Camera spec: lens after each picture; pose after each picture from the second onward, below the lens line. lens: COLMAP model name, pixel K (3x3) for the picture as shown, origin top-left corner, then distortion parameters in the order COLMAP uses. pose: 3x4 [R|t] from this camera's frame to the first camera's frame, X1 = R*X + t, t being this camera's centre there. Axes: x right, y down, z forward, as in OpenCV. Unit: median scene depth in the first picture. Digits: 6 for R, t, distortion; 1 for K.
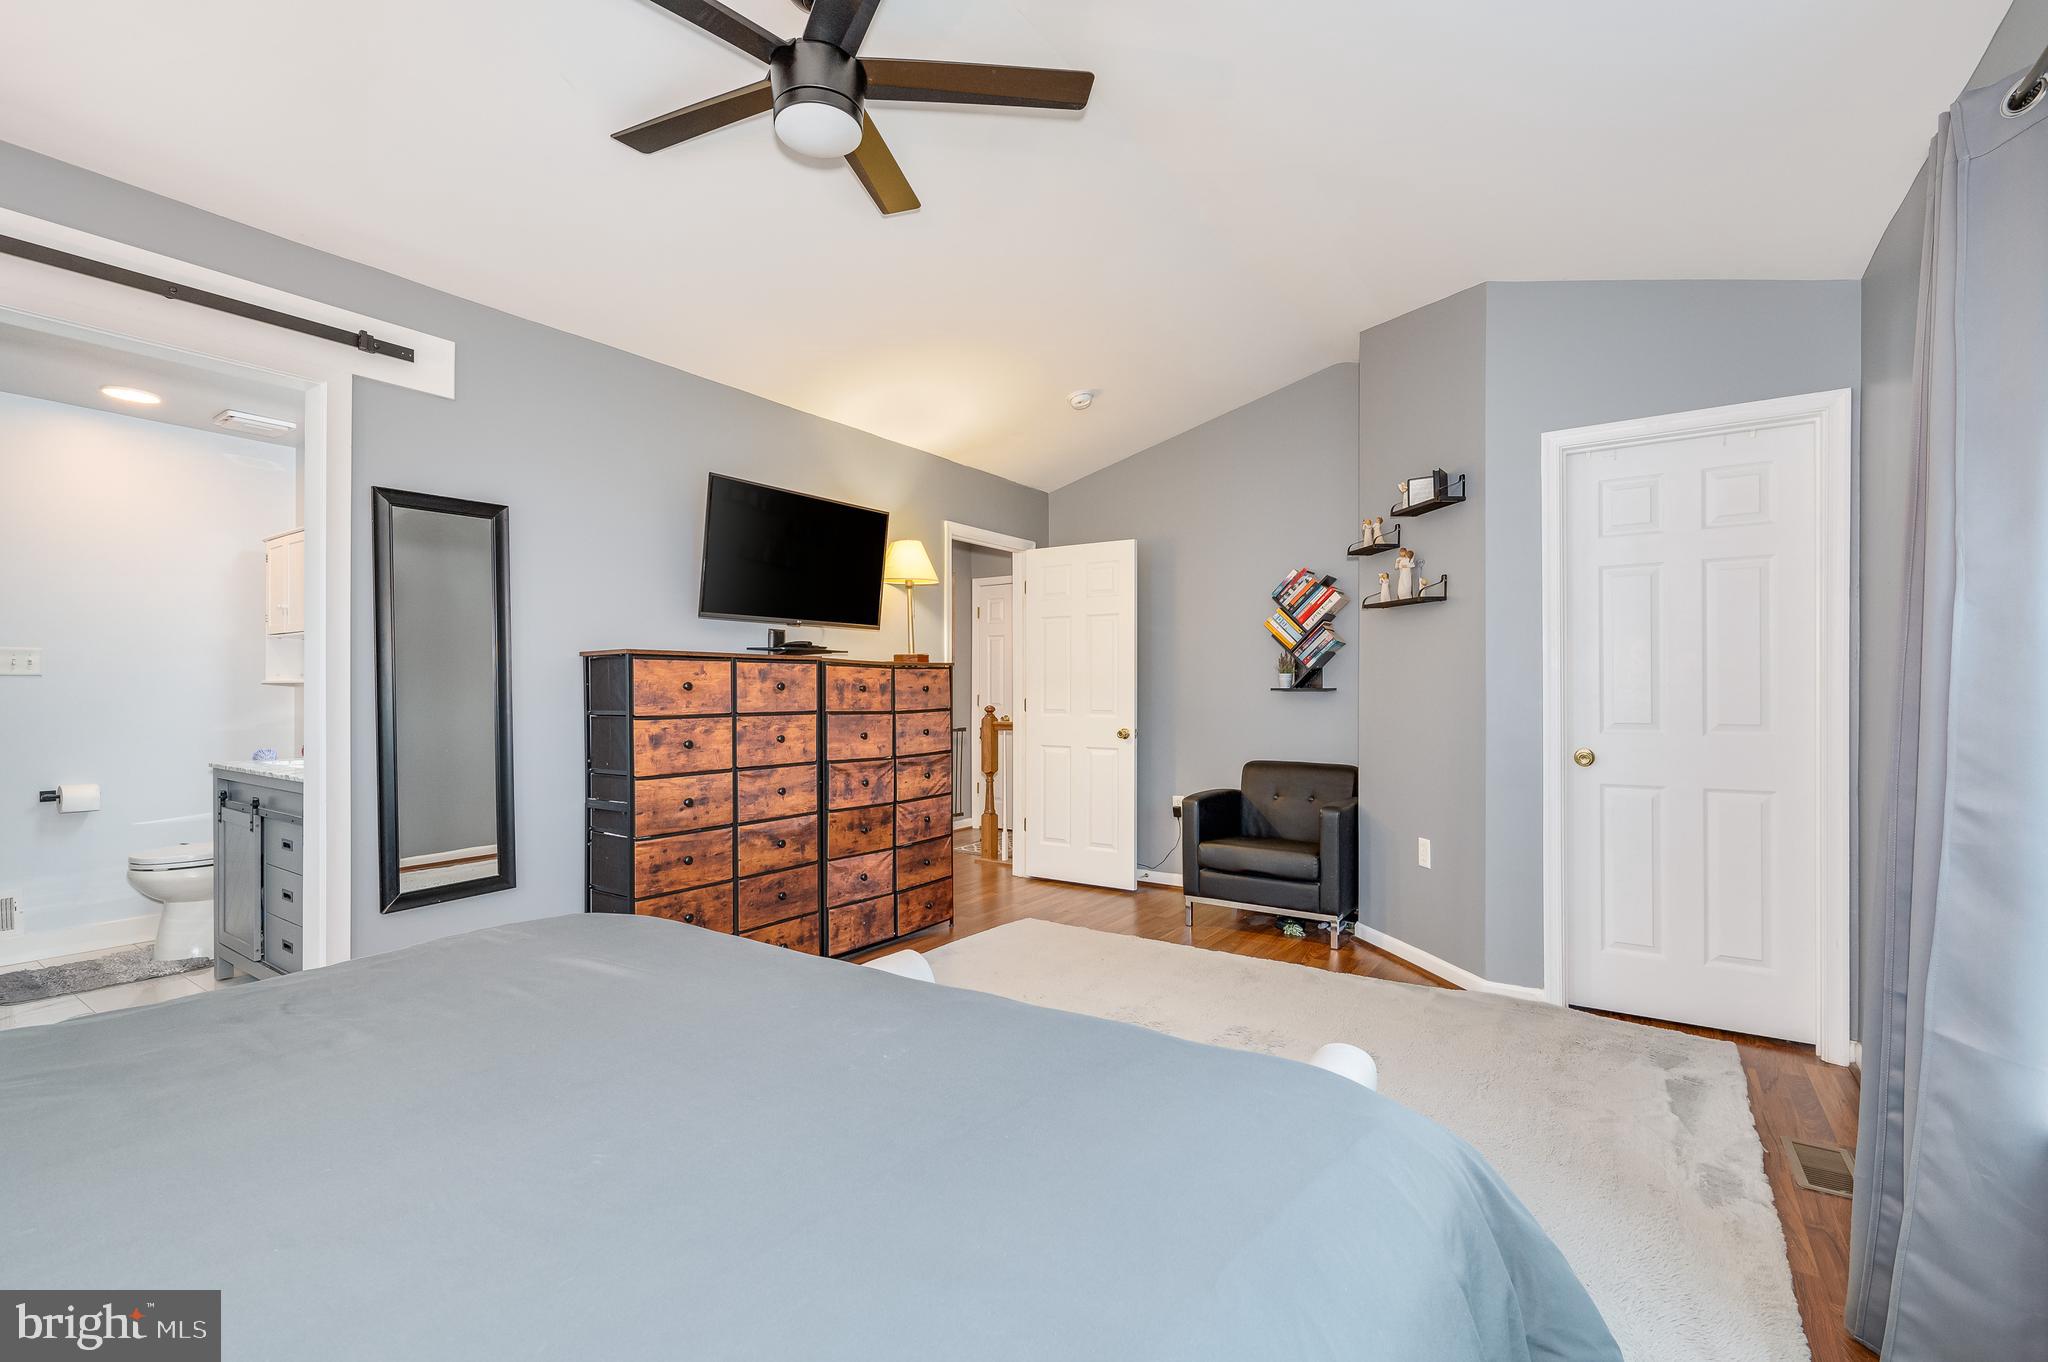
lens RADIAL K [[911.3, 0, 1042.9], [0, 911.3, 692.8], [0, 0, 1]] dist [-0.001435, 0.000578]
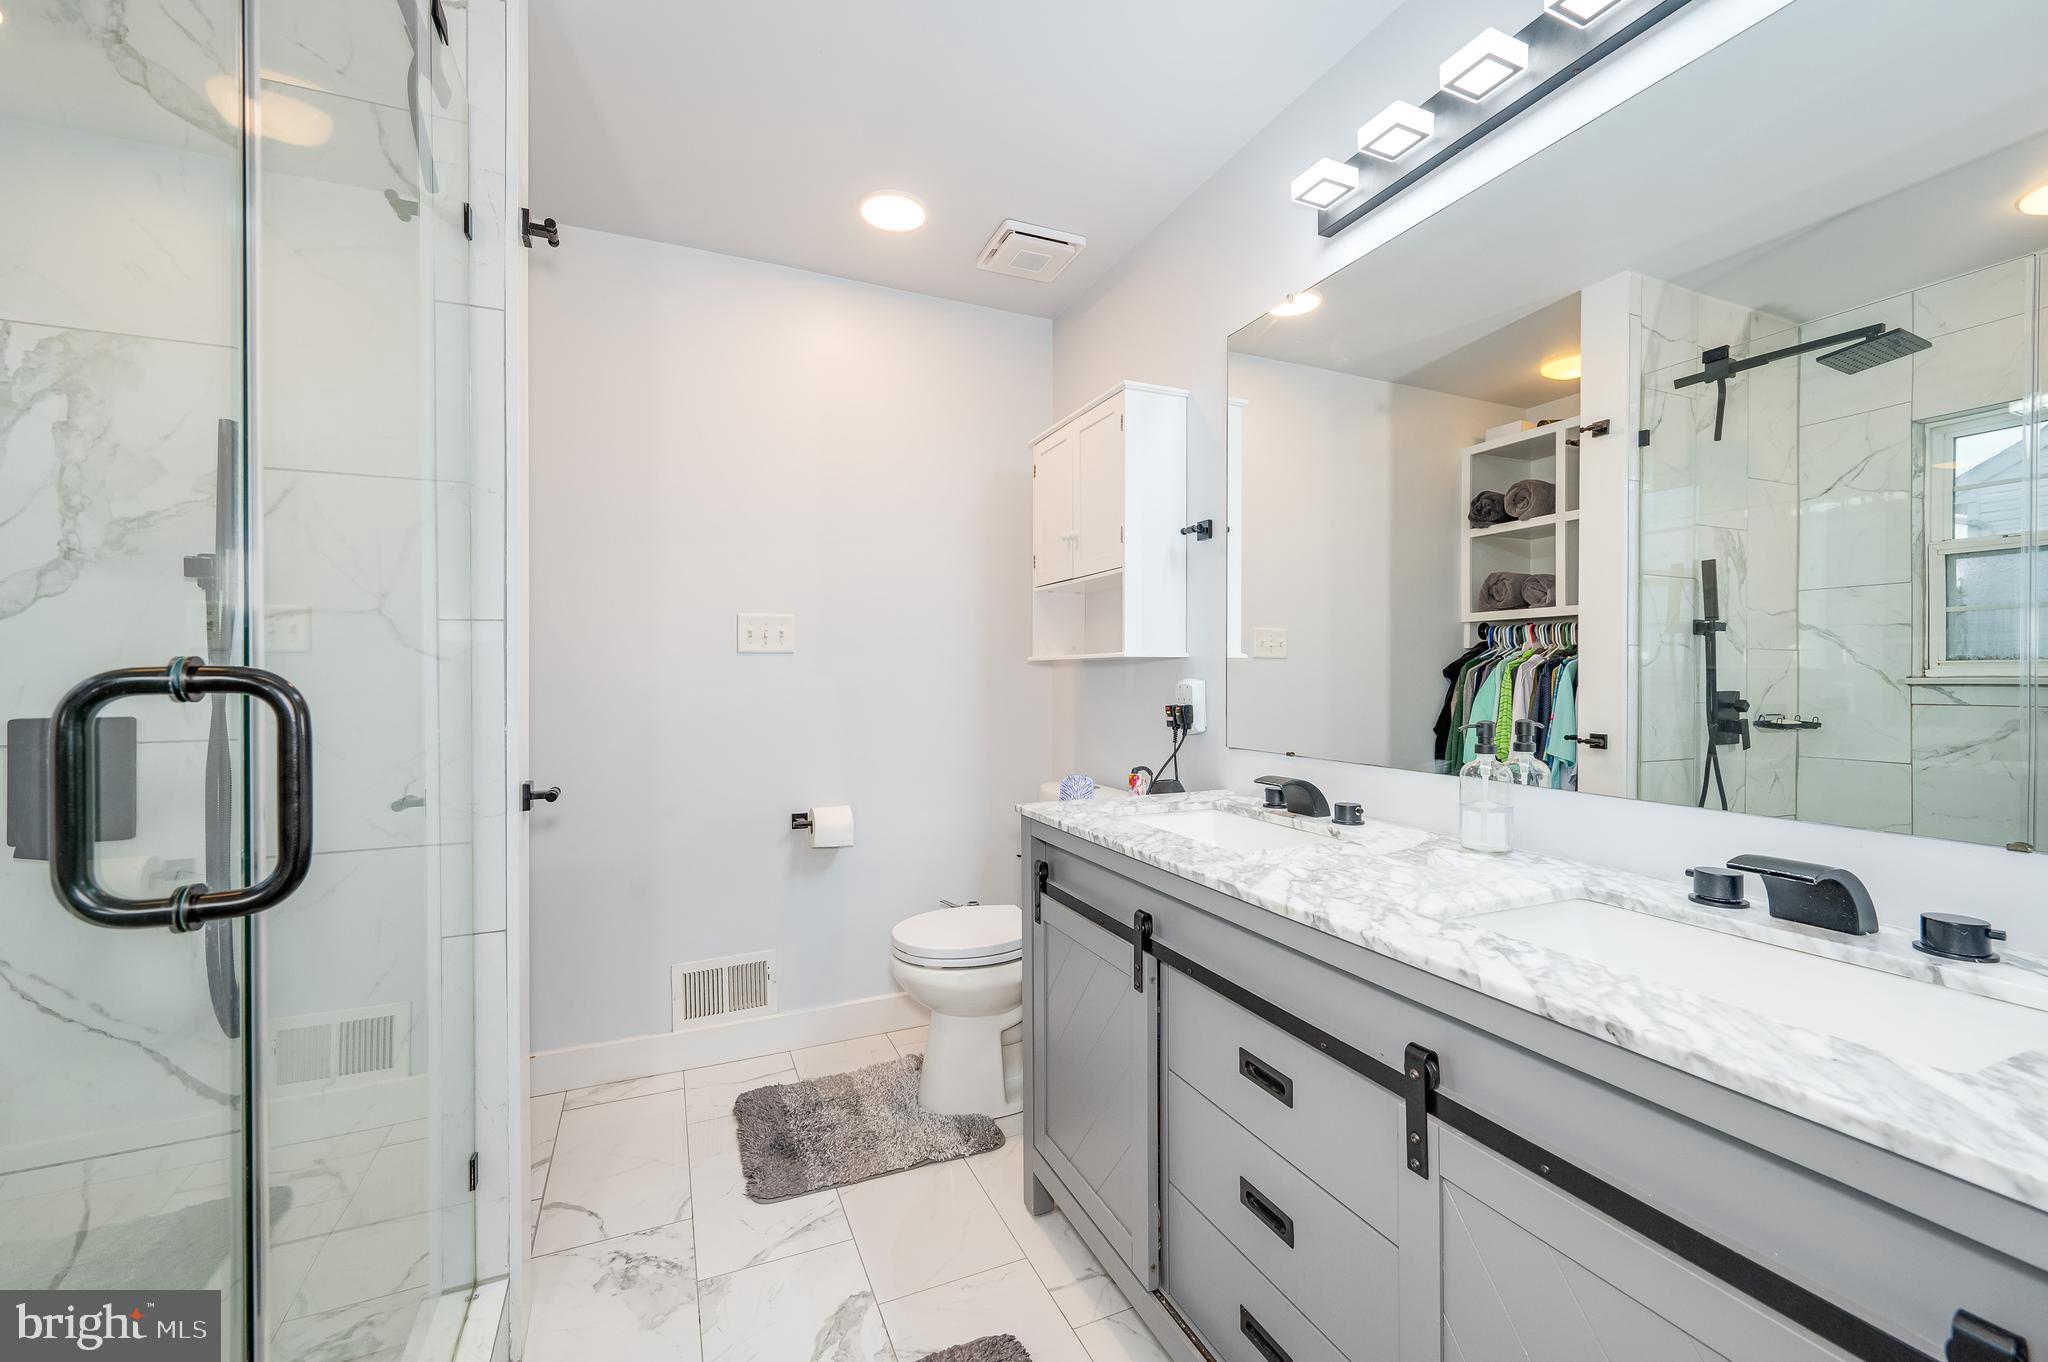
lens RADIAL K [[887.6, 0, 1019.1], [0, 887.6, 680.7], [0, 0, 1]] dist [0.001281, 0.000057]
pose [[0.843684, 0.003613, -0.536828, -0.577122], [-0.001356, 0.999989, 0.004600, -0.000105], [0.536839, -0.003153, 0.843679, 0.507619]]
